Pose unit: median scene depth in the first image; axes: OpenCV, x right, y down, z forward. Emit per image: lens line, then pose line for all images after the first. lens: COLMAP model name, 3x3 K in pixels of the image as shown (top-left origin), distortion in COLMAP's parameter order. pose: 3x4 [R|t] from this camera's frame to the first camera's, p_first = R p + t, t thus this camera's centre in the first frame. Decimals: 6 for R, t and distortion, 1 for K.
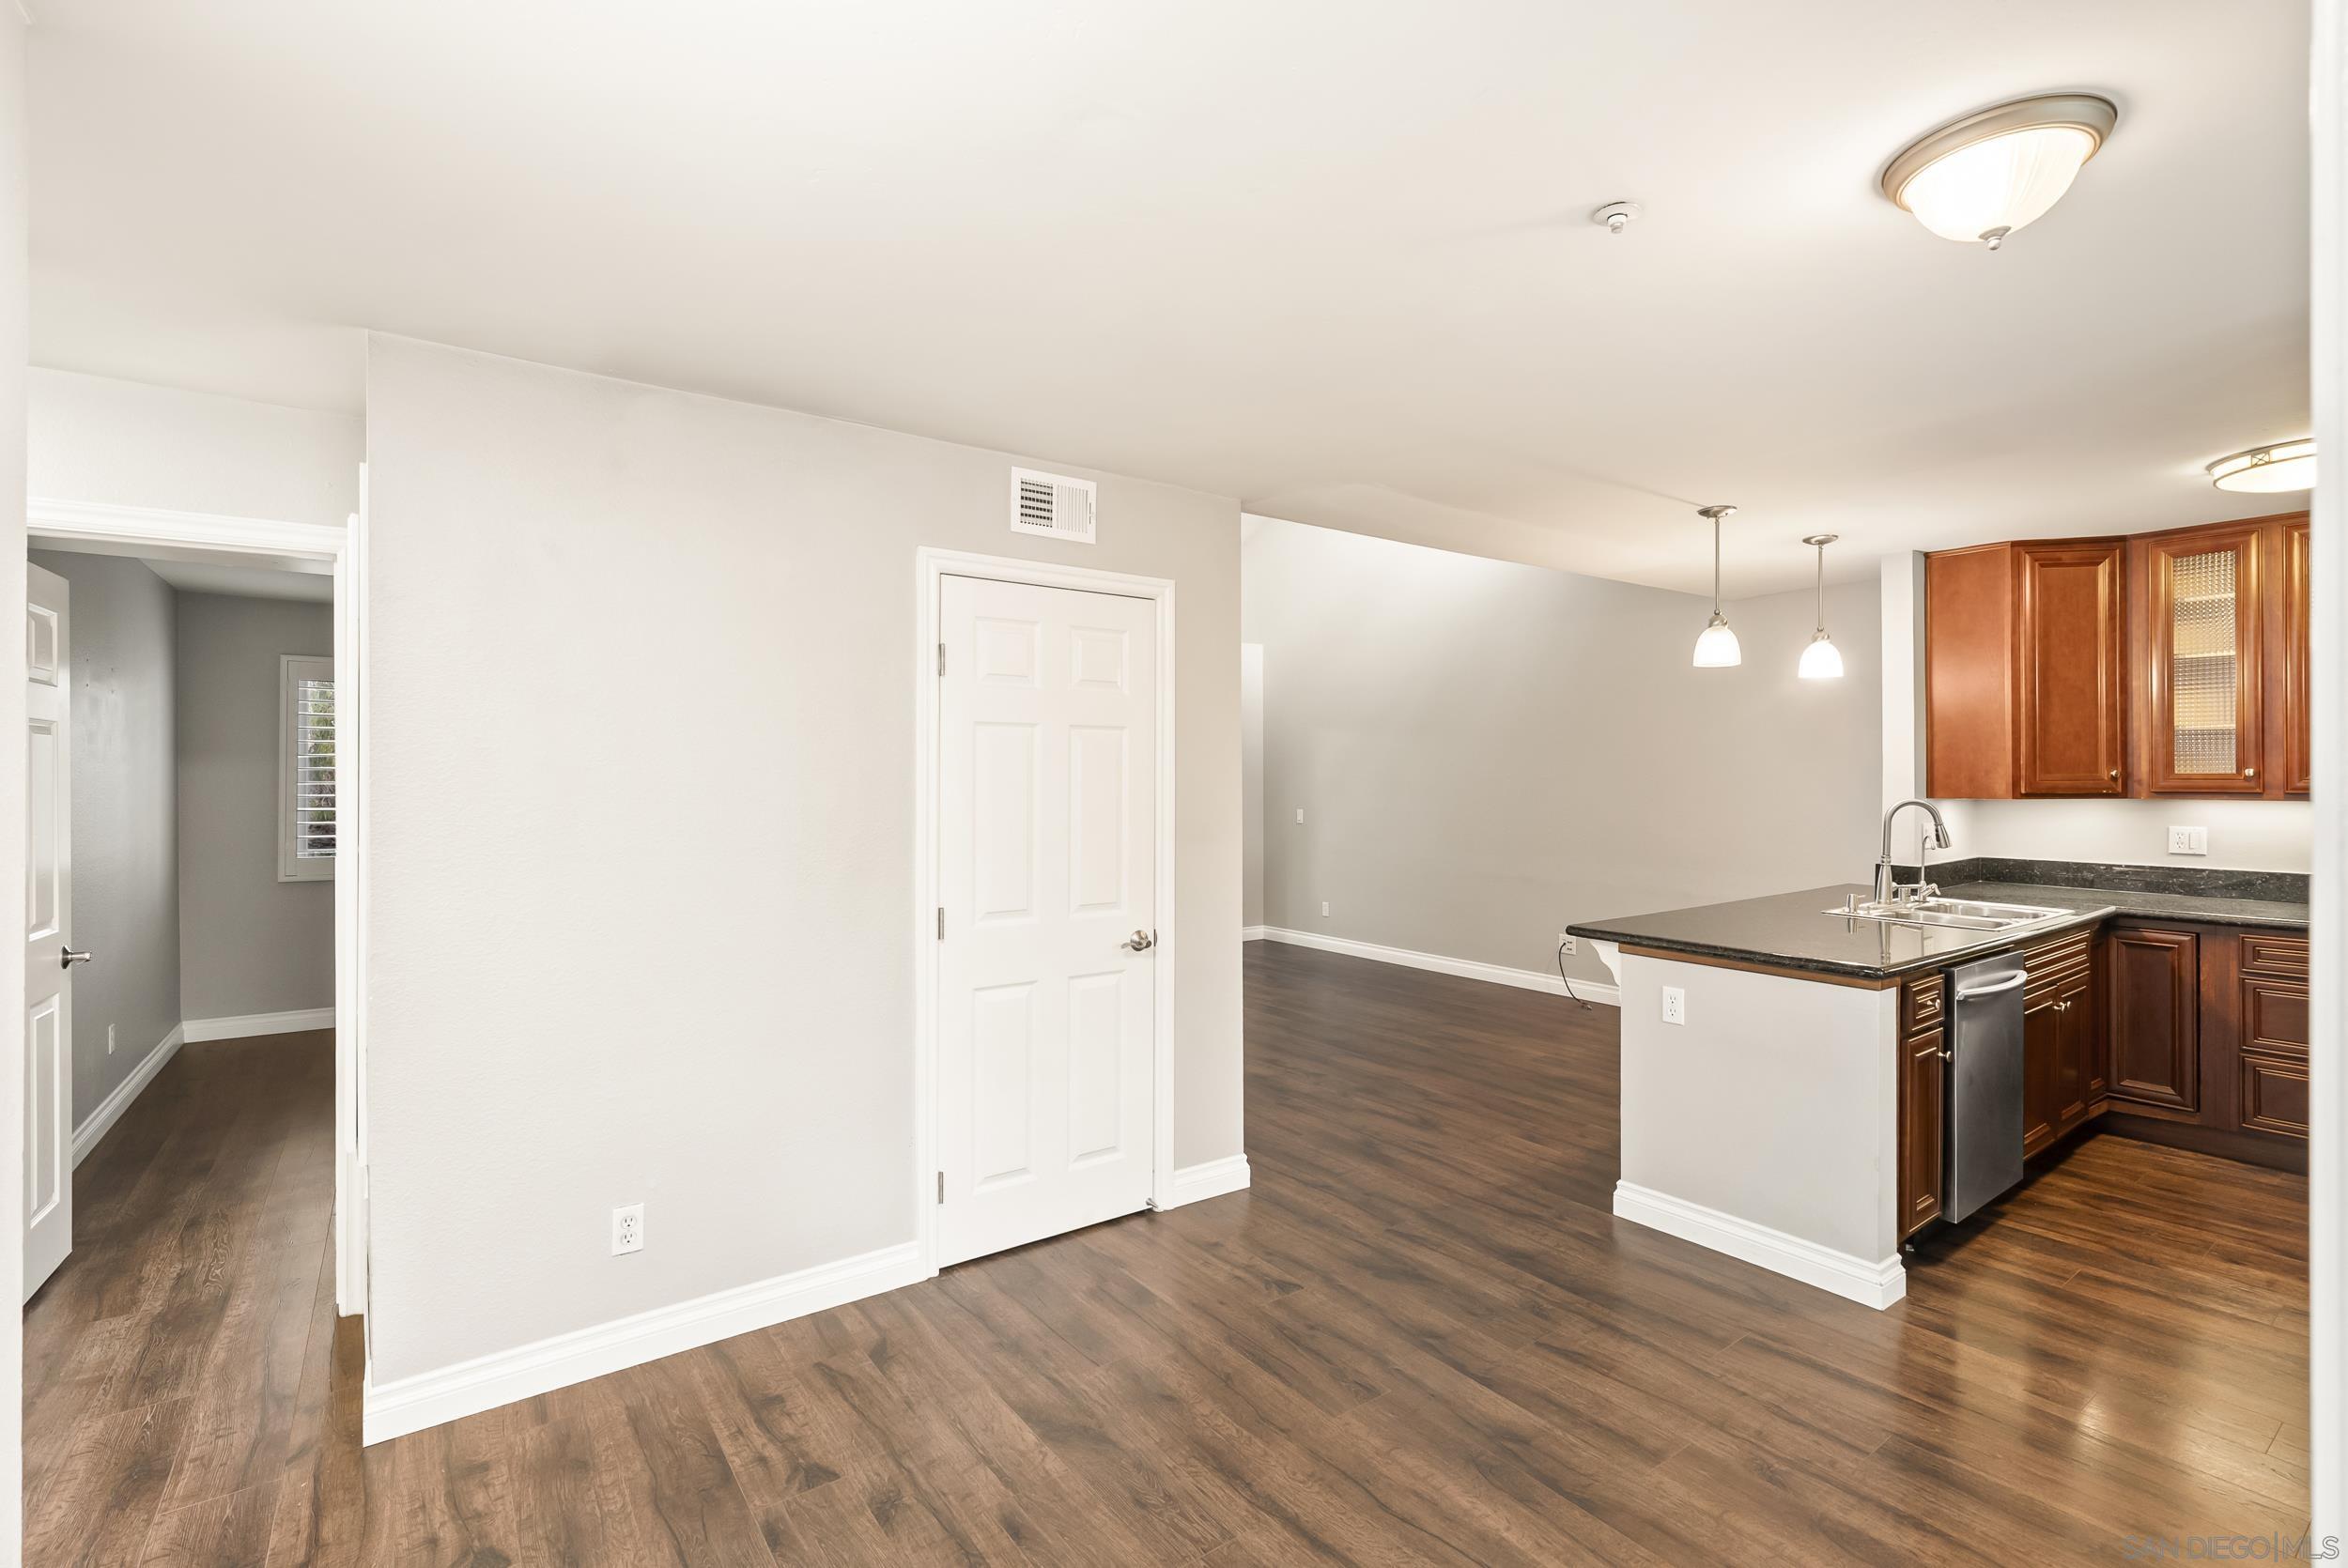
lens RADIAL K [[1057.0, 0, 1170.9], [0, 1057.0, 773.6], [0, 0, 1]] dist [-0.011352, 0.004818]
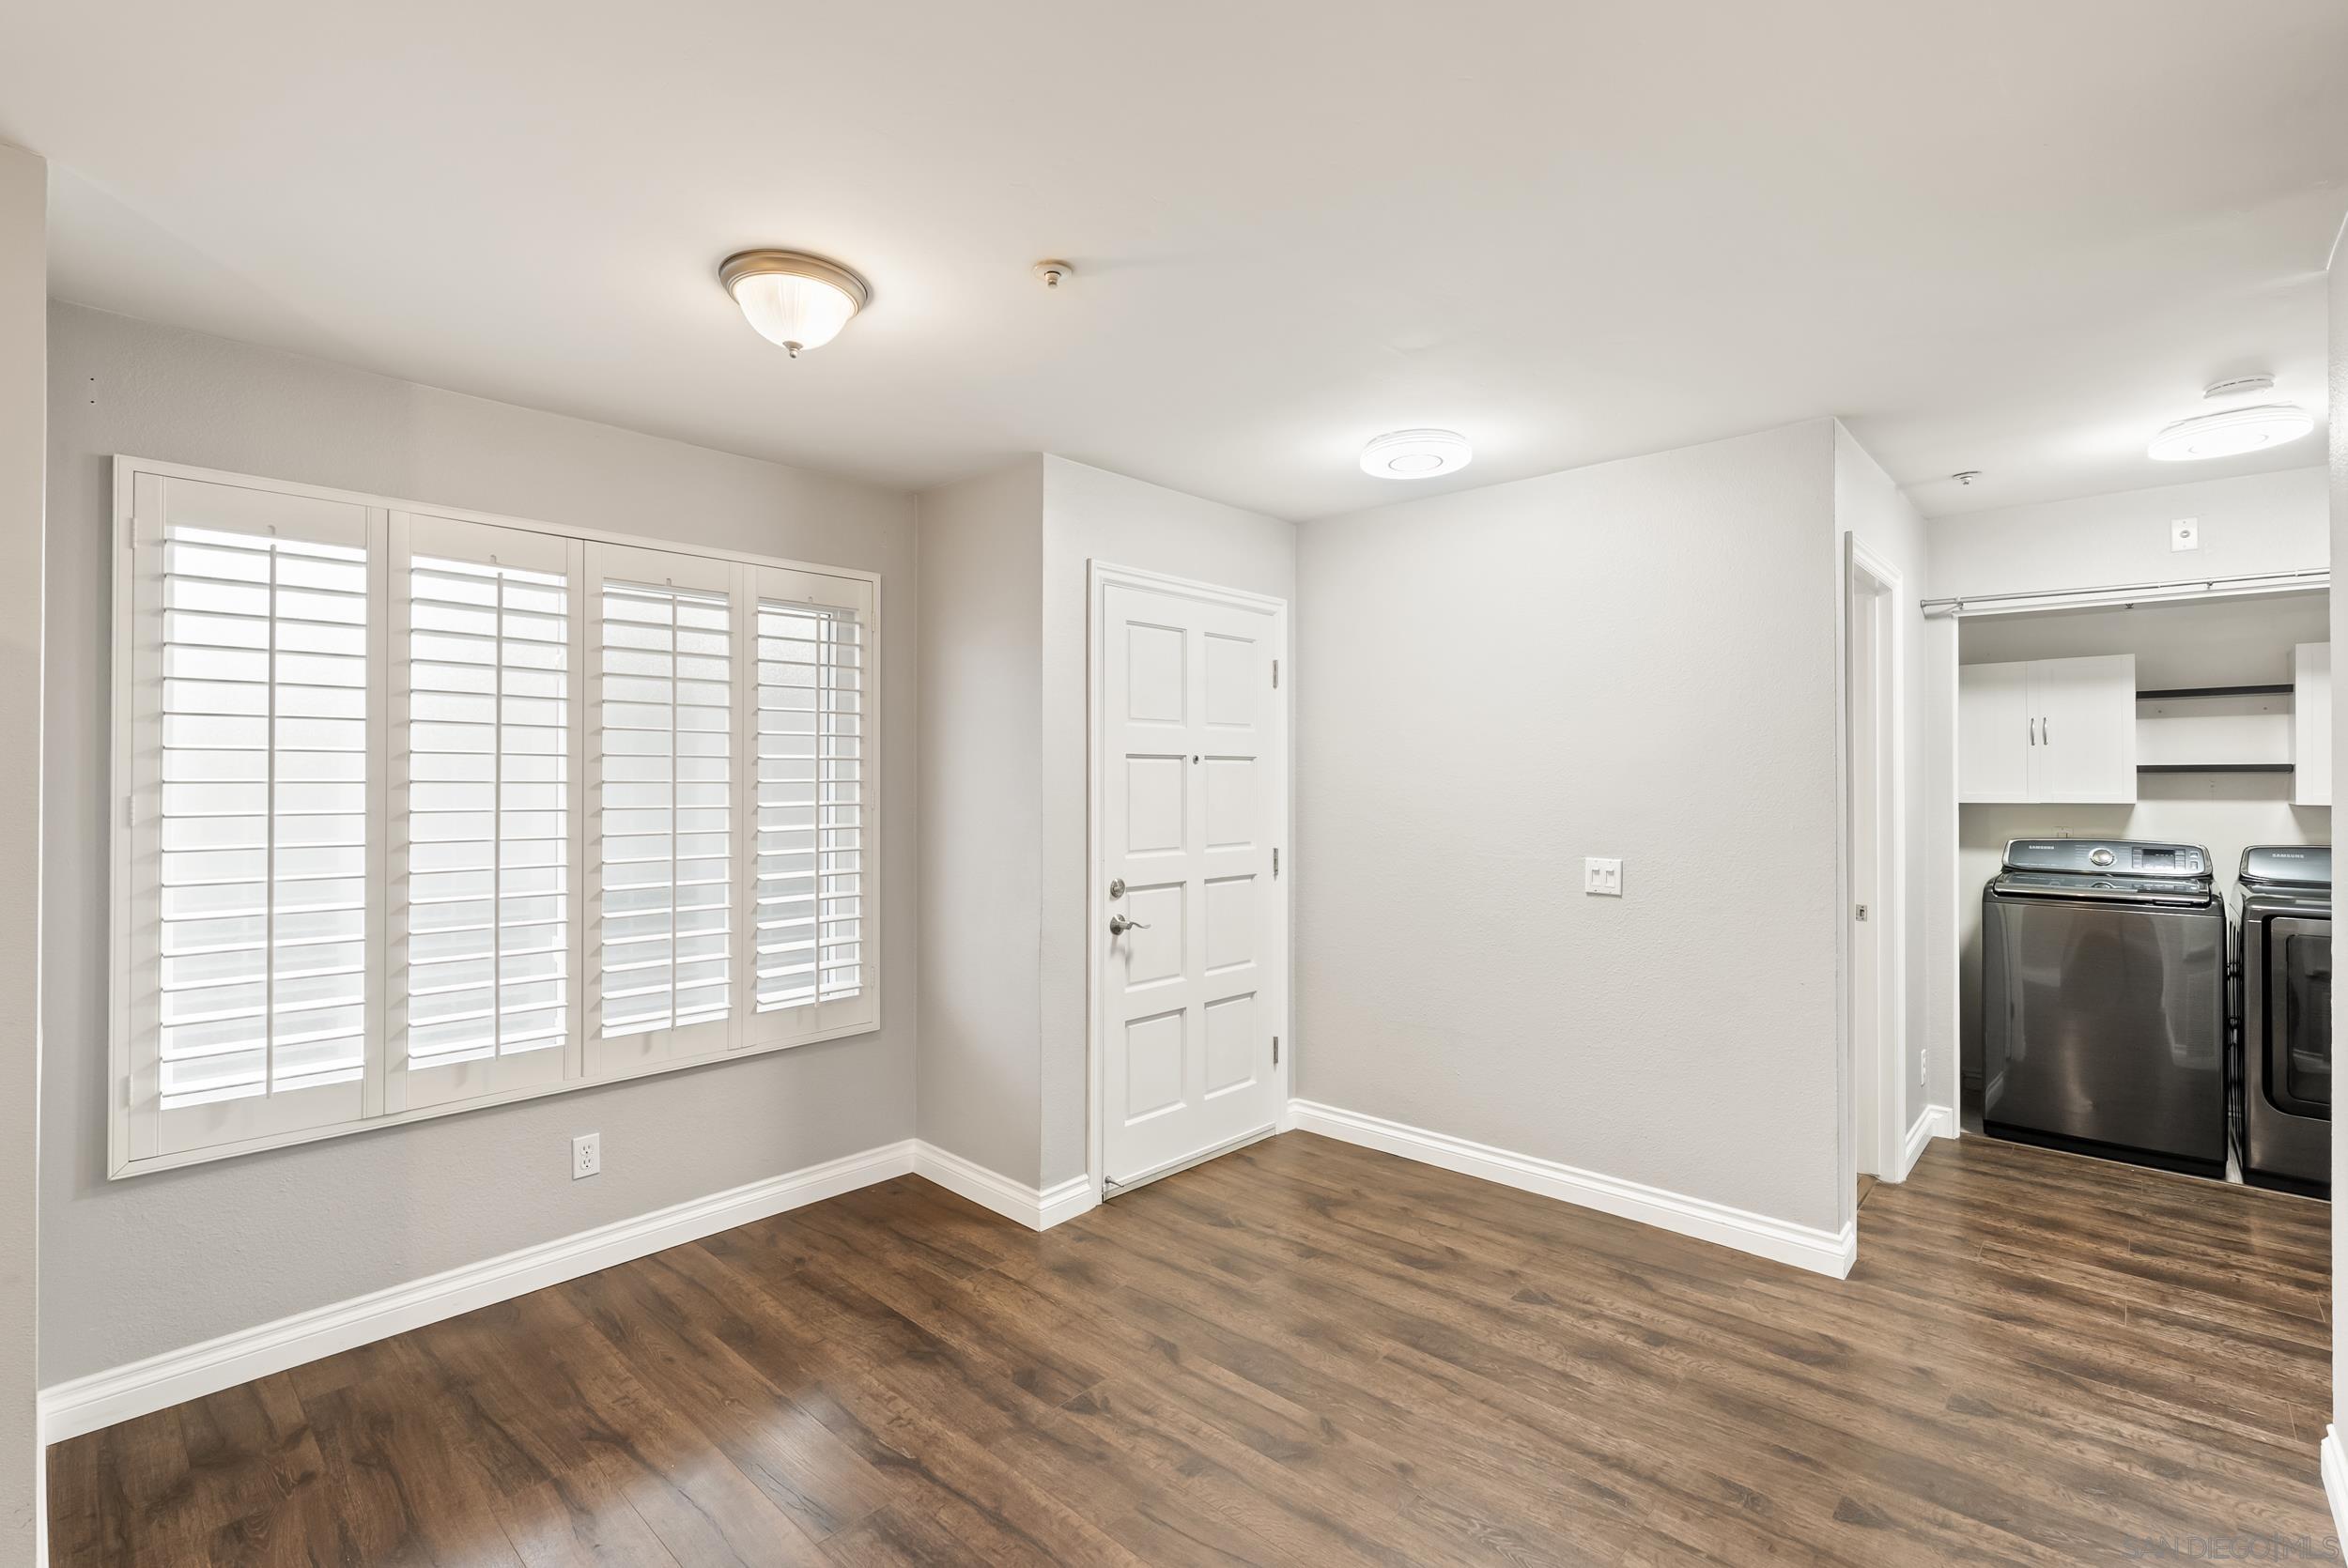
lens RADIAL K [[1057.0, 0, 1170.9], [0, 1057.0, 773.6], [0, 0, 1]] dist [-0.011352, 0.004818]
pose [[-0.980806, 0.000372, -0.194986, 0.268819], [0.001380, 0.999986, -0.005032, 0.014429], [0.194982, -0.005205, -0.980793, 1.119792]]
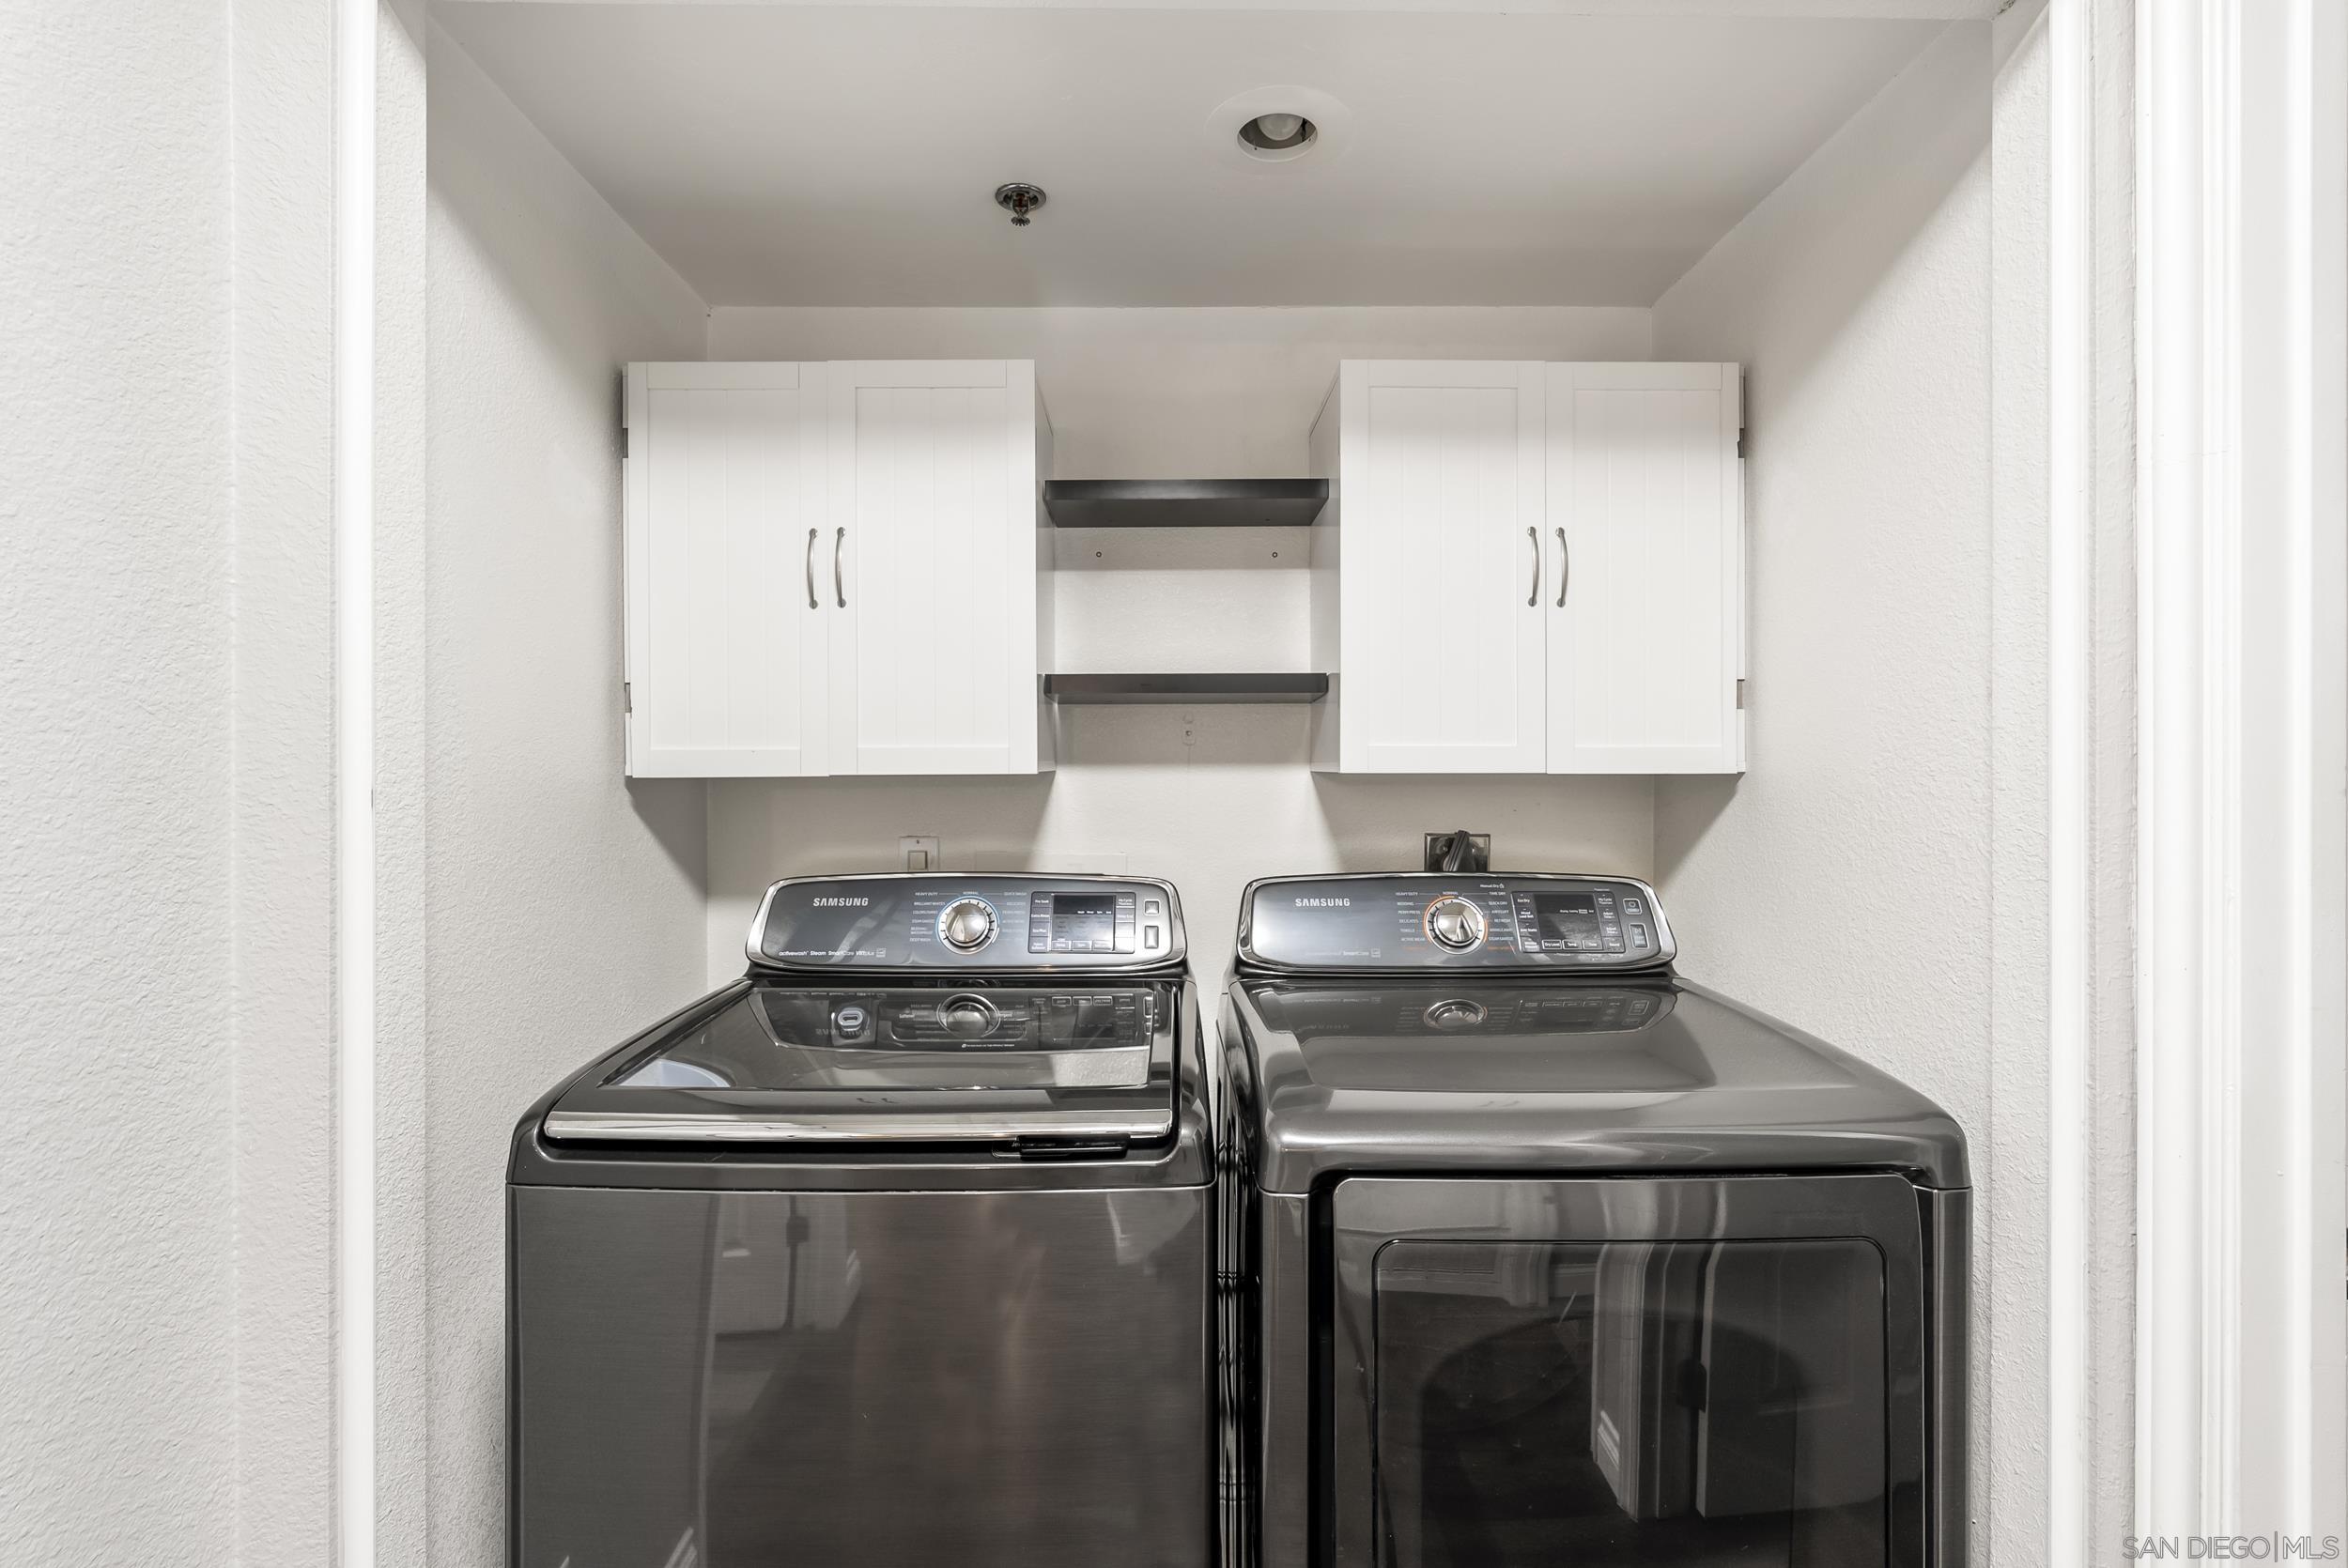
lens RADIAL K [[1057.0, 0, 1170.9], [0, 1057.0, 773.6], [0, 0, 1]] dist [-0.011352, 0.004818]
pose [[-0.580211, 0.002624, -0.814462, -0.738908], [0.001567, 0.999997, 0.002106, 0.043599], [0.814464, -0.000054, -0.580214, 0.446273]]
